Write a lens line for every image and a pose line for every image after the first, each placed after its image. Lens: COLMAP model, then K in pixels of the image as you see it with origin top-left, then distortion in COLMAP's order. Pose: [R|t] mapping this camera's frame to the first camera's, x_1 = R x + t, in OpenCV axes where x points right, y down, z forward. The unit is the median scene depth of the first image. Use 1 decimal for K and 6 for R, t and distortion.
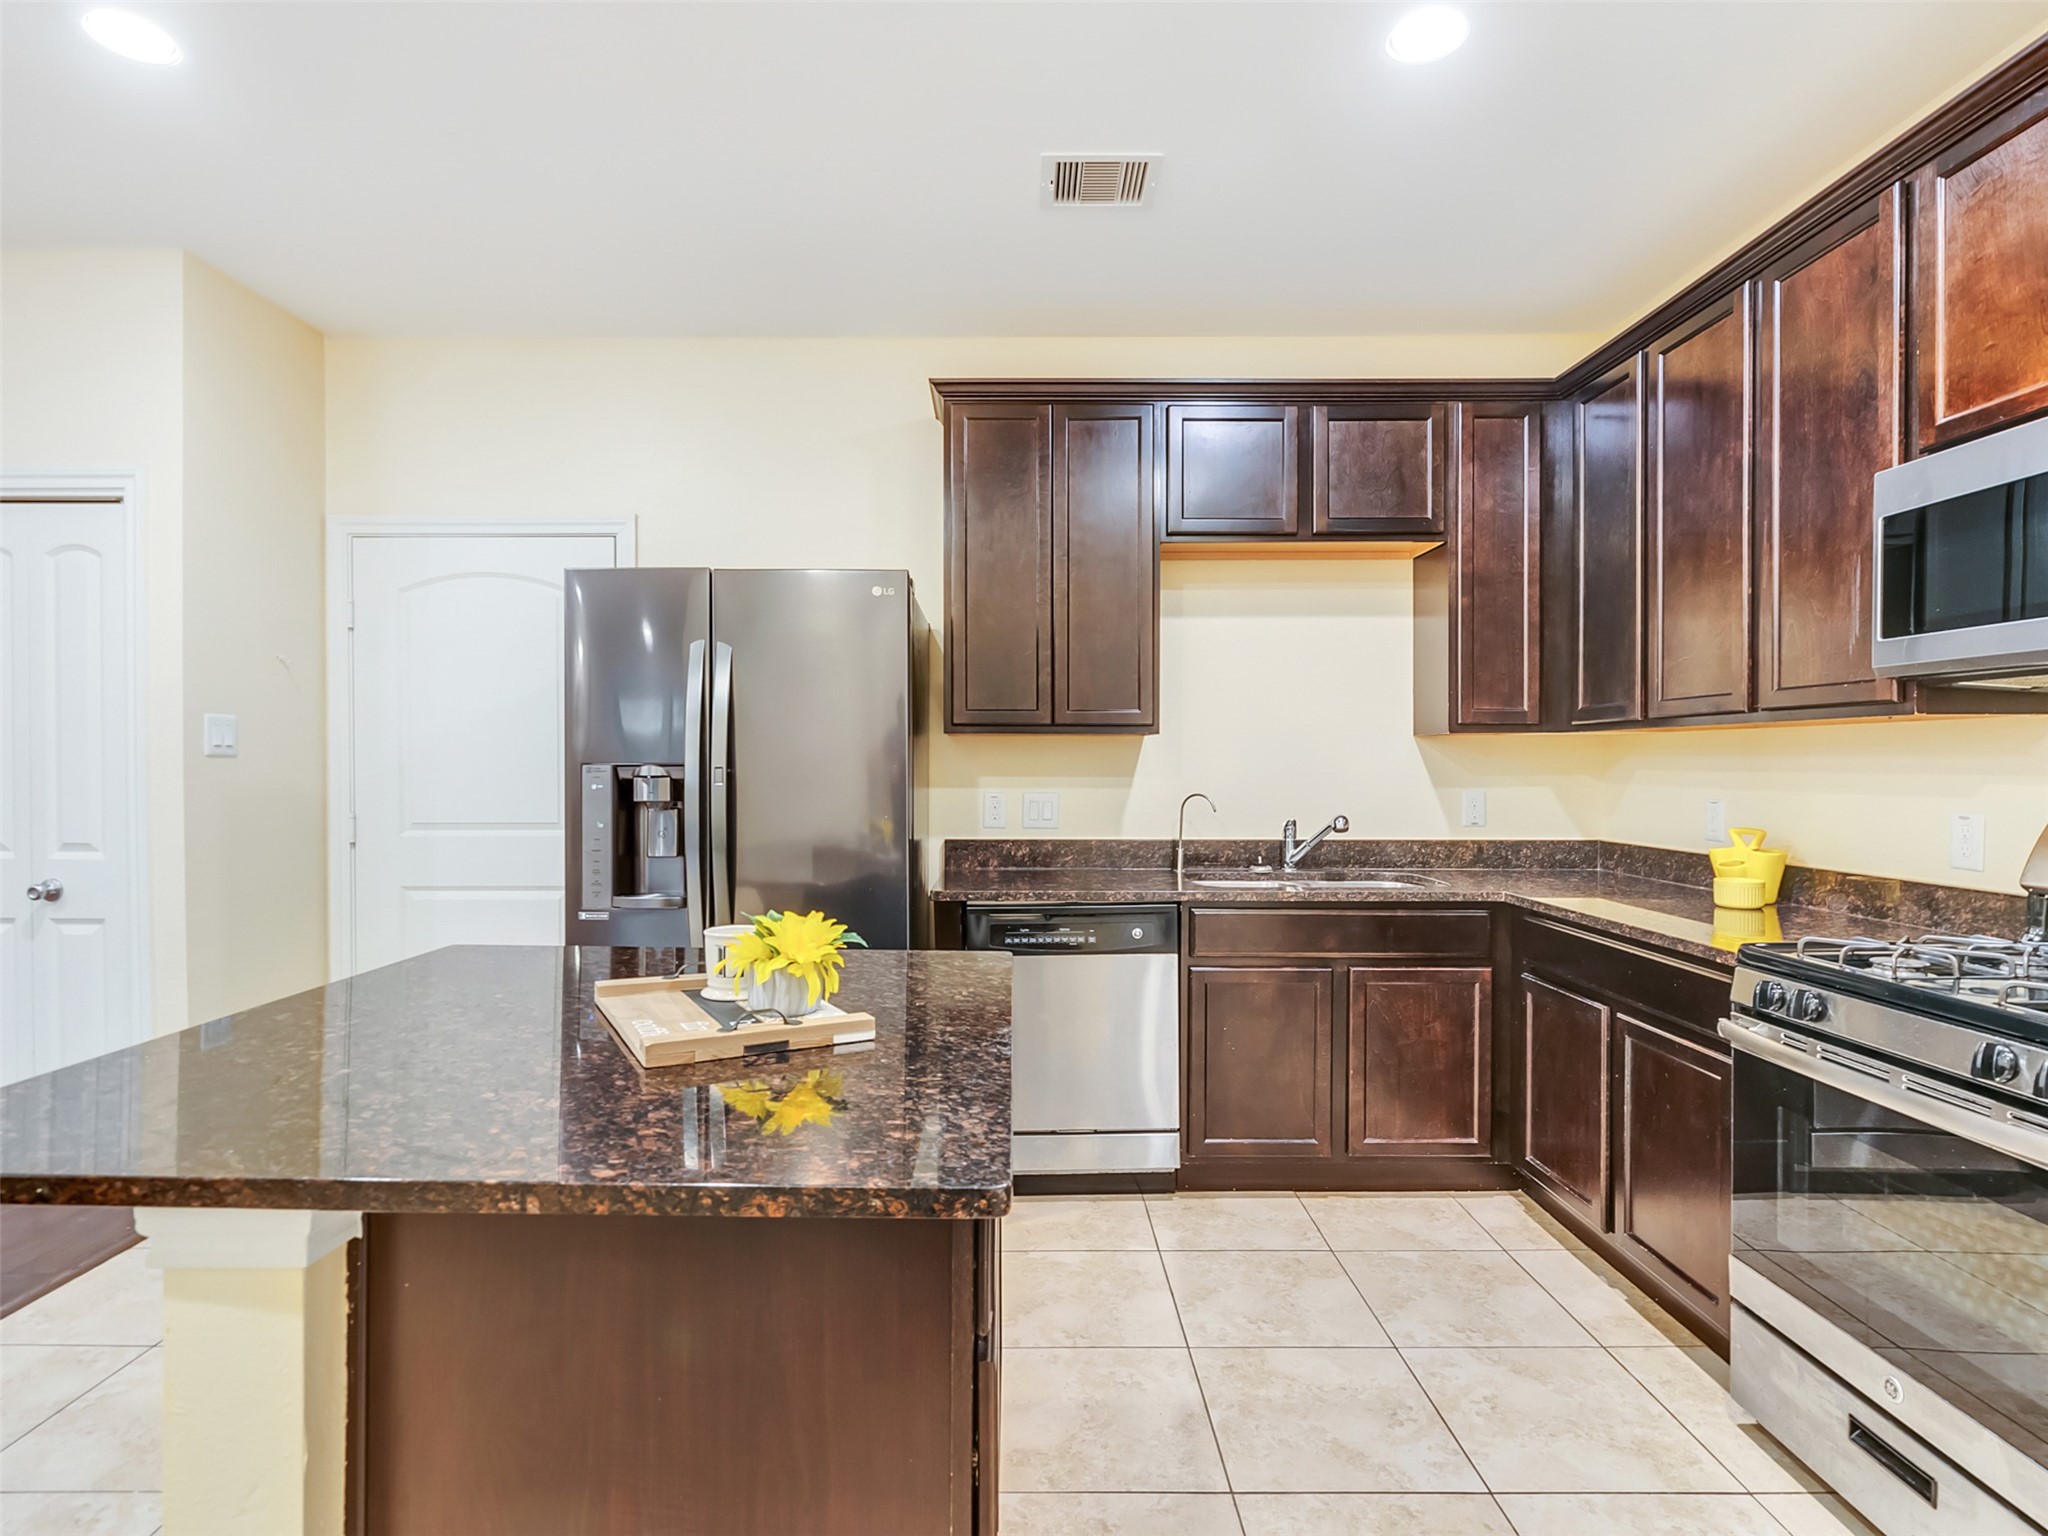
lens RADIAL K [[1045.1, 0, 1009.0], [0, 1045.1, 771.7], [0, 0, 1]] dist [-0.003149, 0.001854]
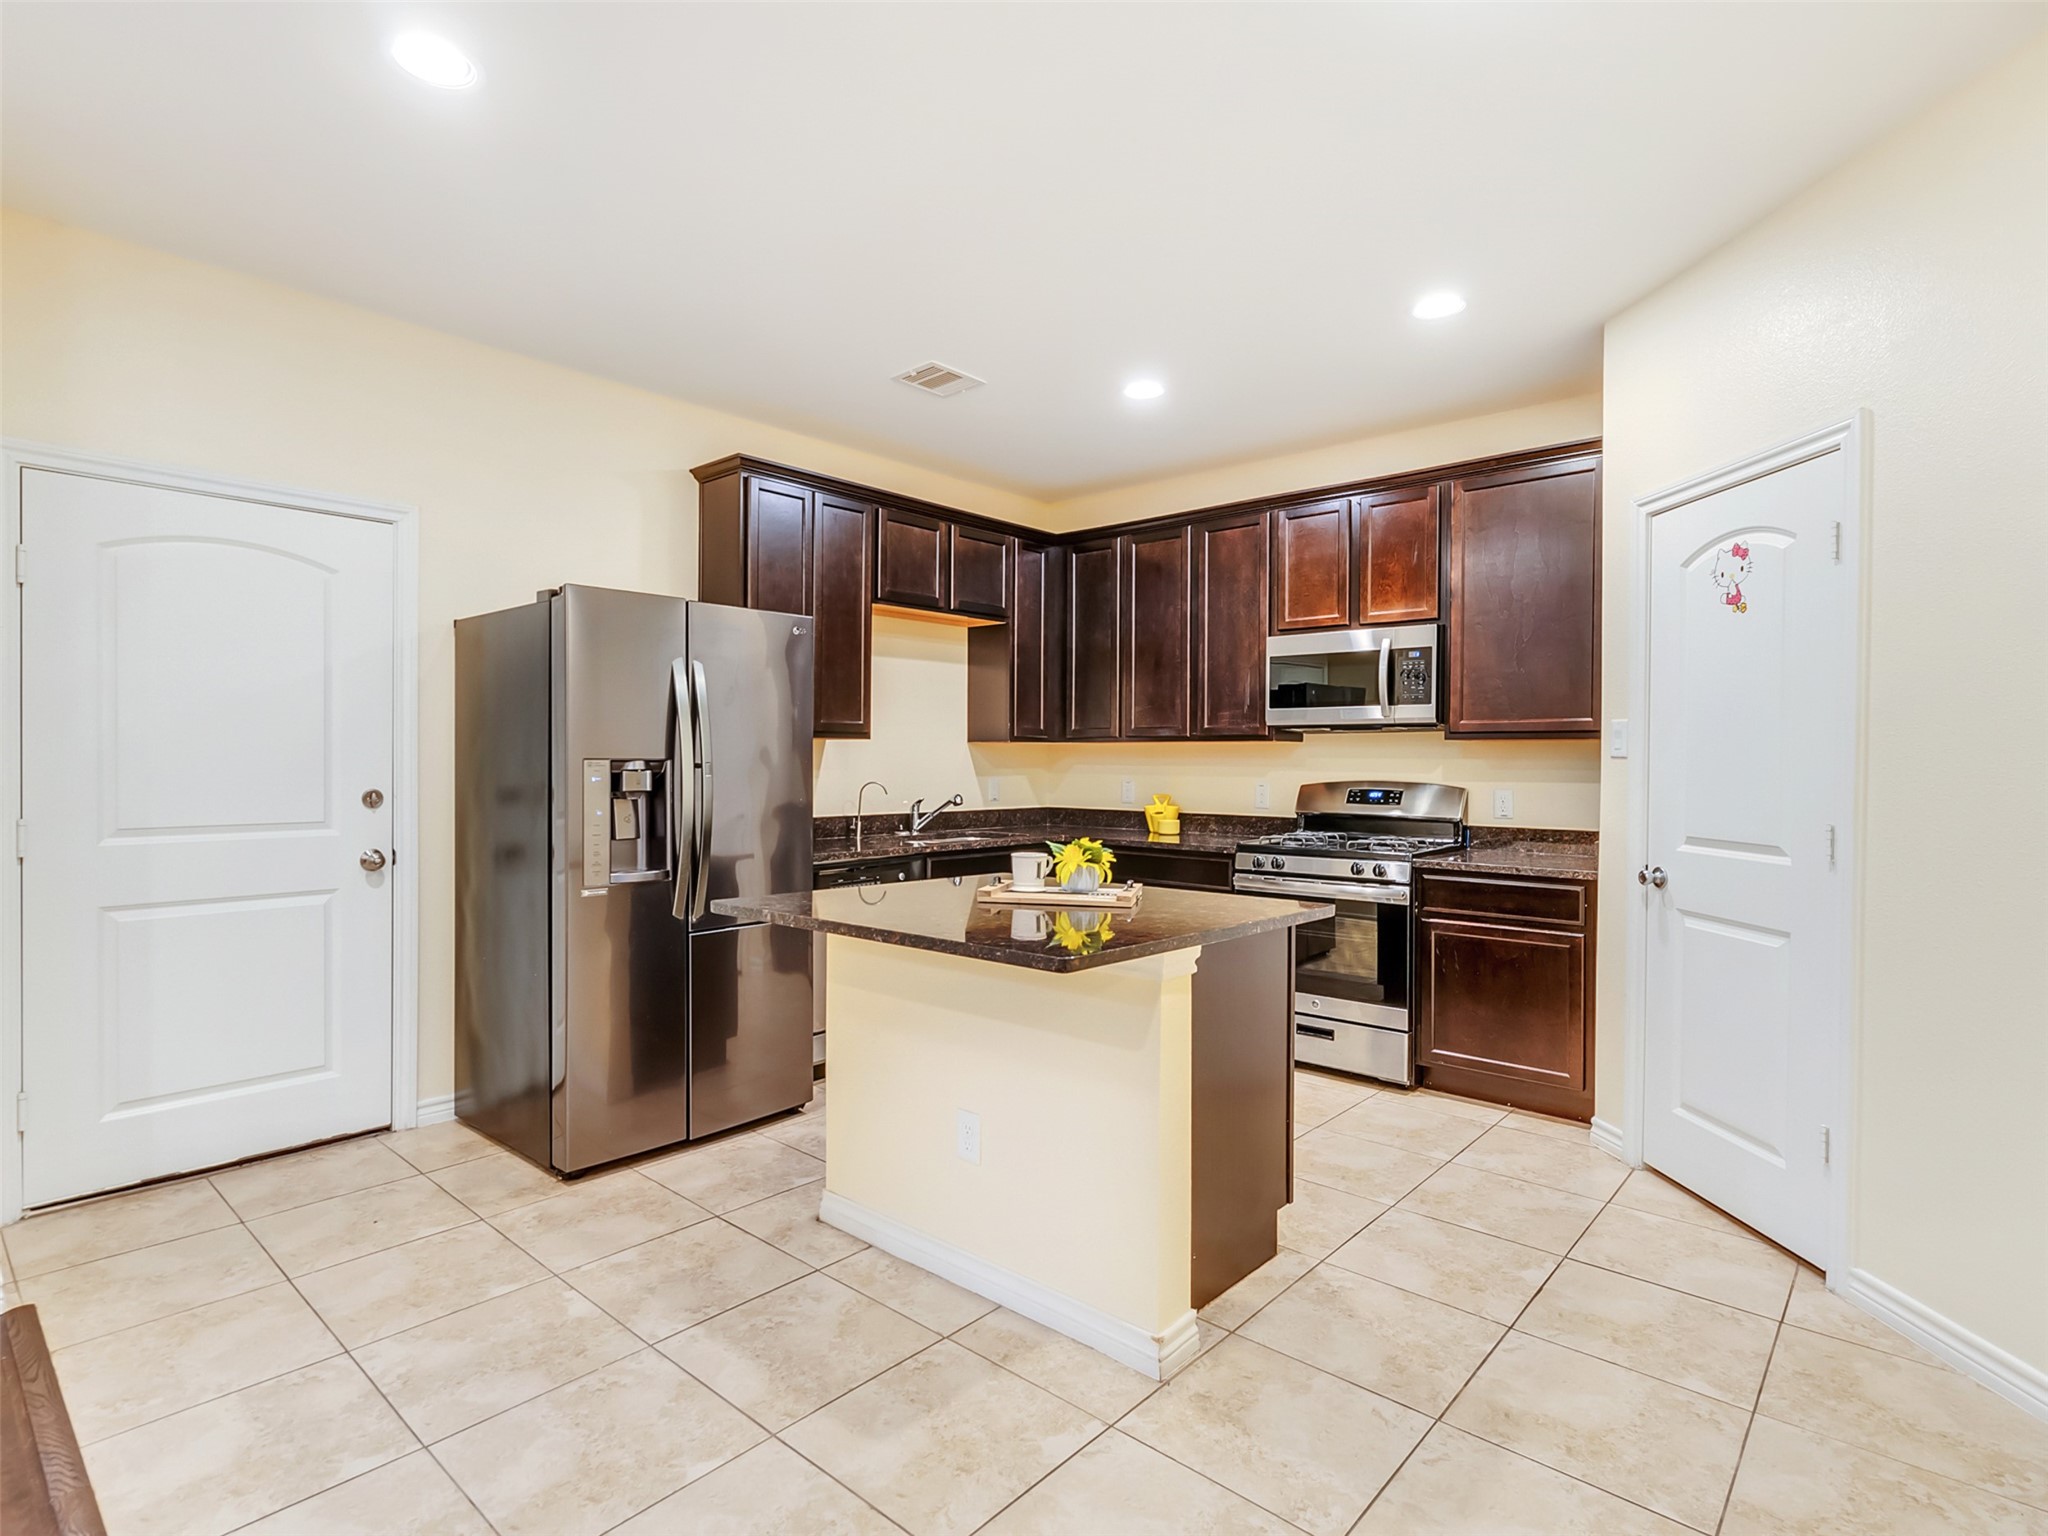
lens RADIAL K [[1045.1, 0, 1009.0], [0, 1045.1, 771.7], [0, 0, 1]] dist [-0.003149, 0.001854]
pose [[0.669846, -0.004457, 0.742486, -0.784576], [0.001879, 0.999989, 0.004308, 0.002012], [-0.742497, -0.001491, 0.669847, -0.081100]]
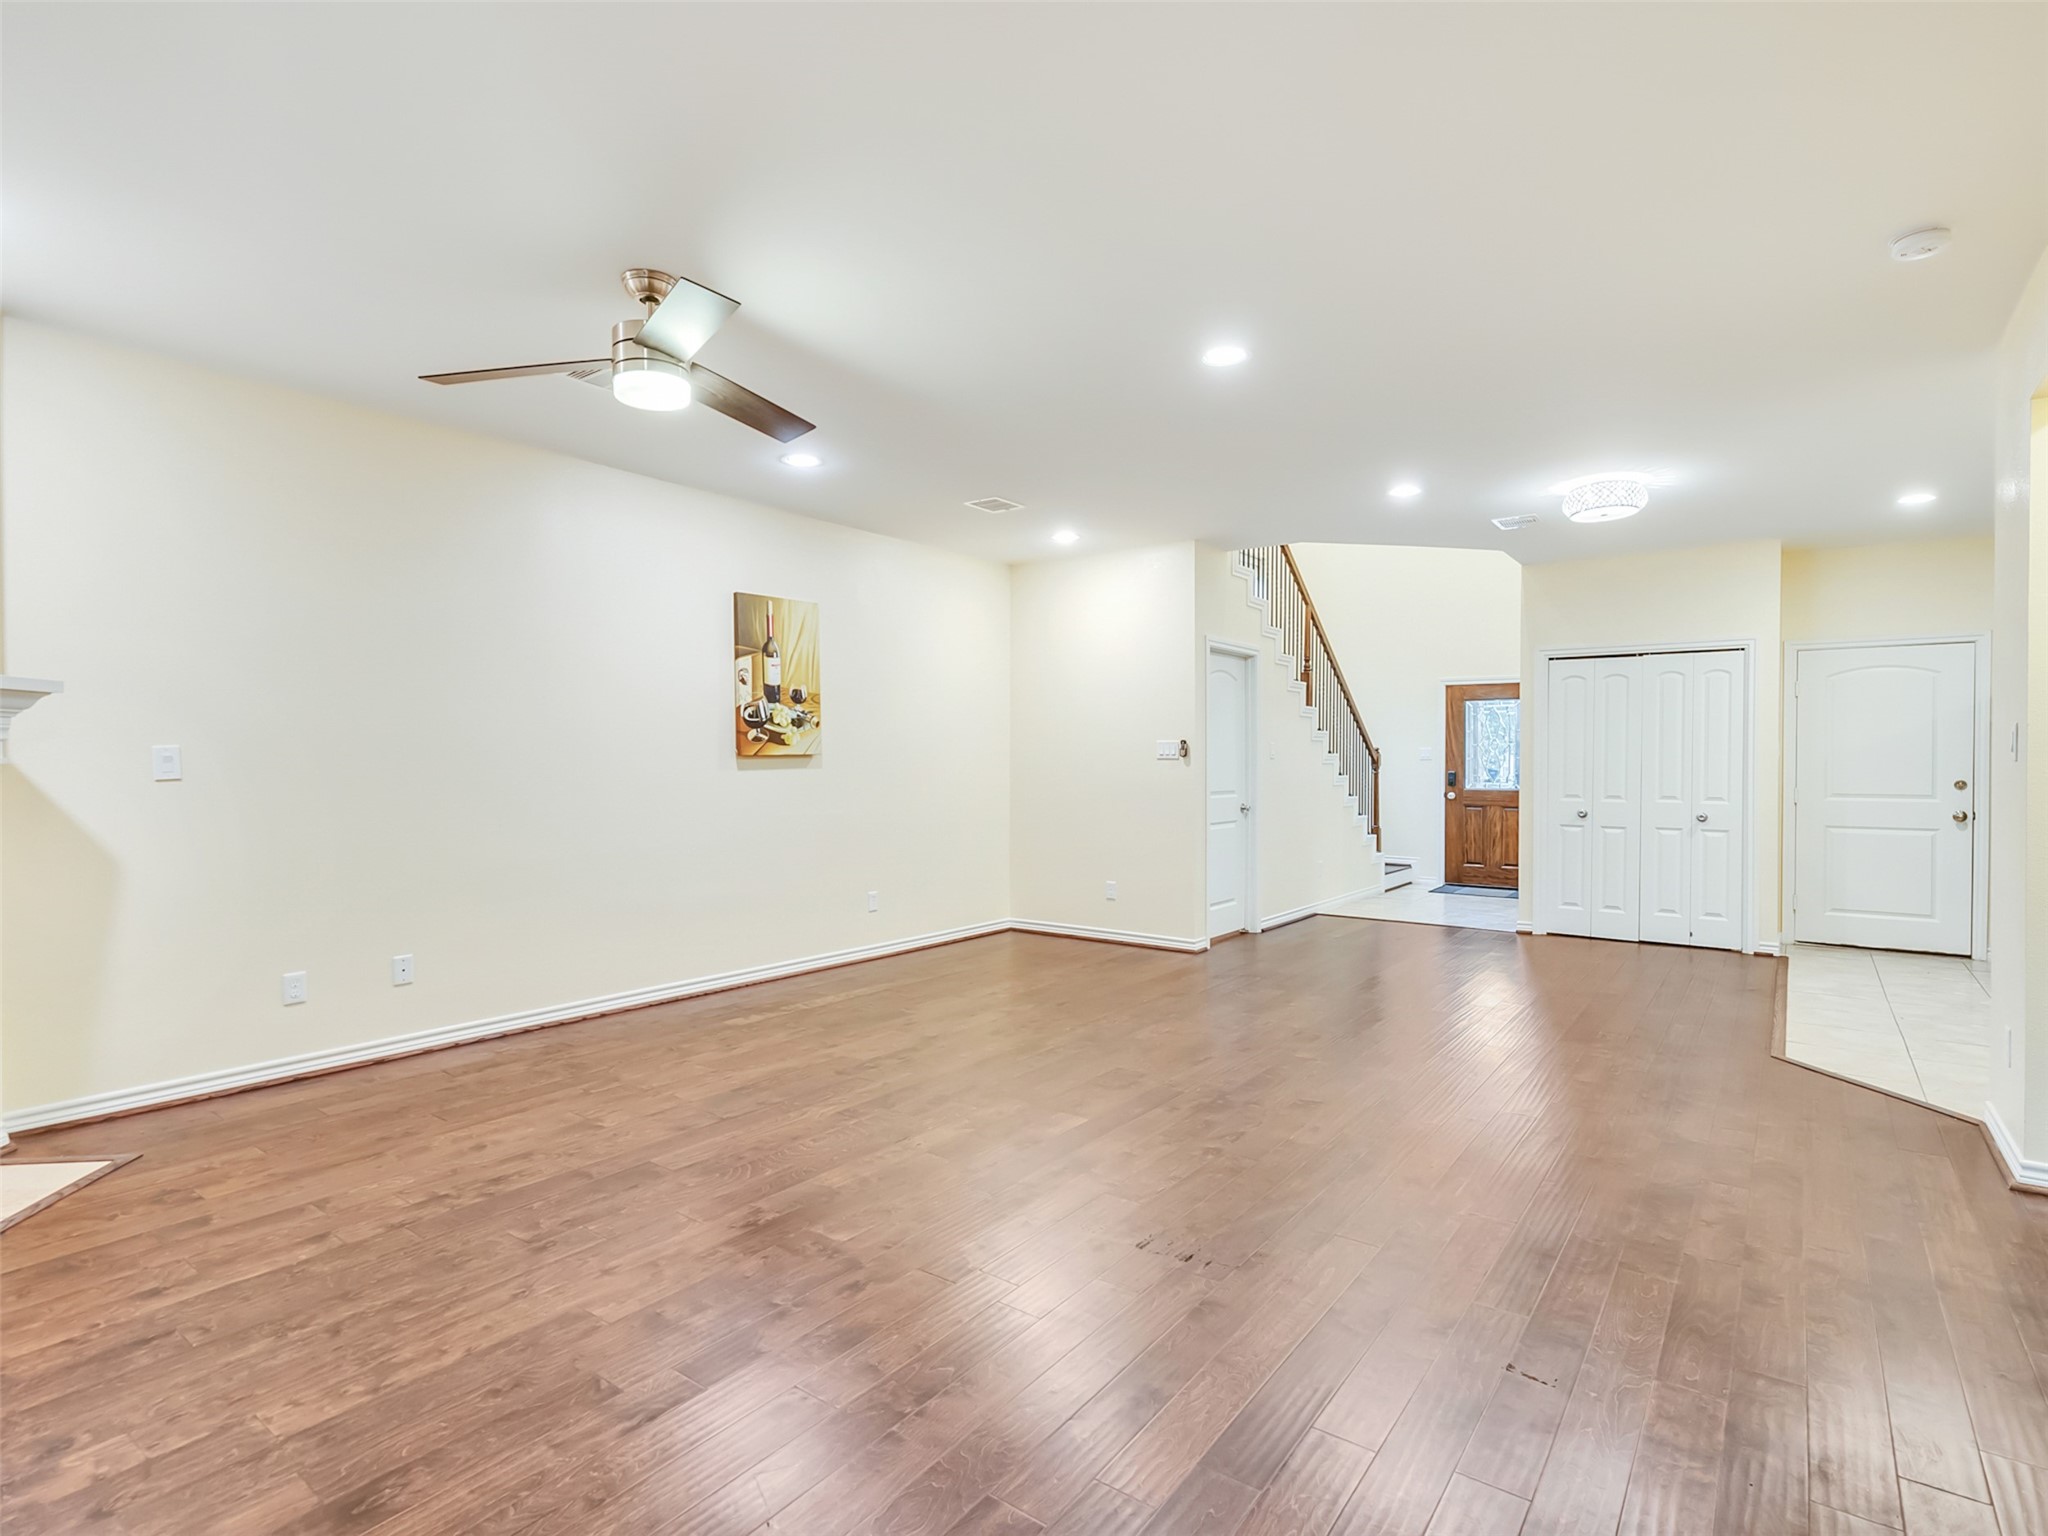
lens RADIAL K [[1045.1, 0, 1009.0], [0, 1045.1, 771.7], [0, 0, 1]] dist [-0.003149, 0.001854]
pose [[0.798312, 0.010361, -0.602155, -0.691588], [-0.009935, 0.999943, 0.004034, 0.017110], [0.602162, 0.002762, 0.798369, -1.671311]]
